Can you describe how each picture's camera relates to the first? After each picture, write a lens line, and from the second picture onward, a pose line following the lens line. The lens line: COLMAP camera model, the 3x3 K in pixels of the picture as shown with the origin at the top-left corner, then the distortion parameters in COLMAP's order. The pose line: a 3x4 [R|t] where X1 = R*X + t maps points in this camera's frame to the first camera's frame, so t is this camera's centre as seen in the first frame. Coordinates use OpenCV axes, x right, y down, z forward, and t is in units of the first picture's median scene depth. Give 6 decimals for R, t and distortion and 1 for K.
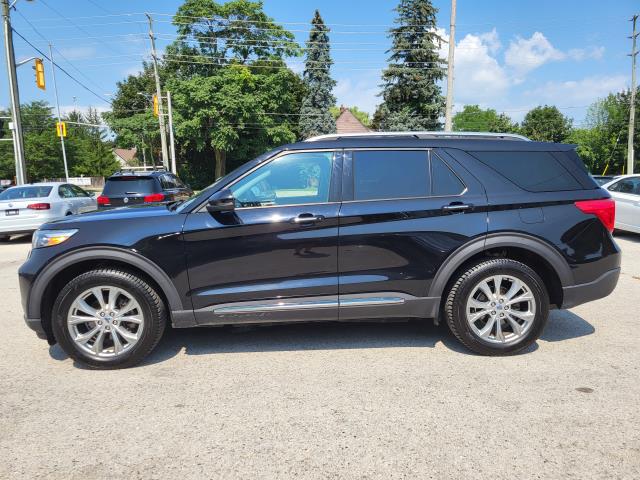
lens RADIAL K [[486.9, 0, 319.9], [0, 486.9, 241.5], [0, 0, 1]] dist [0.057936, -0.036738]
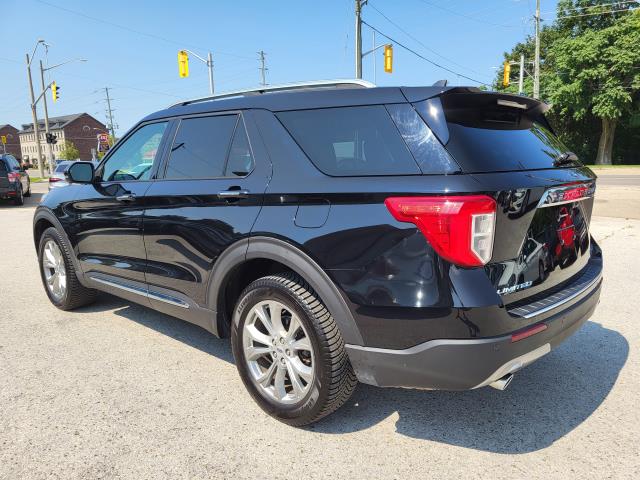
lens RADIAL K [[486.9, 0, 316.6], [0, 486.9, 242.4], [0, 0, 1]] dist [0.057936, -0.036738]
pose [[0.690723, 0.130141, -0.711312, 0.099653], [-0.091764, 0.991494, 0.092296, -0.008688], [0.717274, 0.001522, 0.696790, 0.067413]]
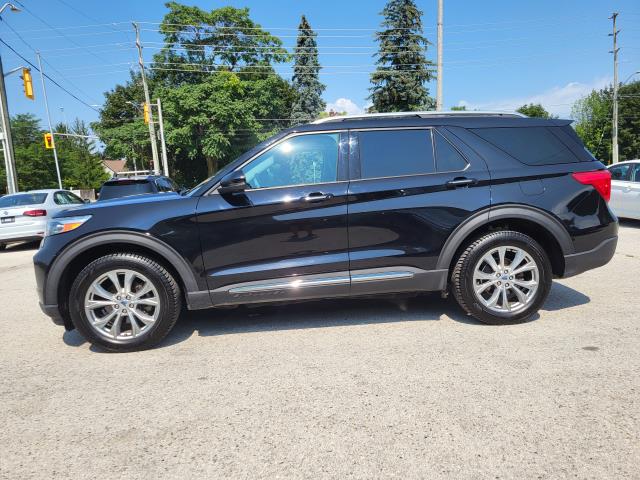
lens RADIAL K [[486.9, 0, 326.3], [0, 486.9, 243.3], [0, 0, 1]] dist [0.057936, -0.036738]
pose [[0.998963, -0.036465, 0.027272, -0.004195], [0.036706, 0.999291, -0.008415, 0.006568], [-0.026946, 0.009407, 0.999593, -0.002956]]
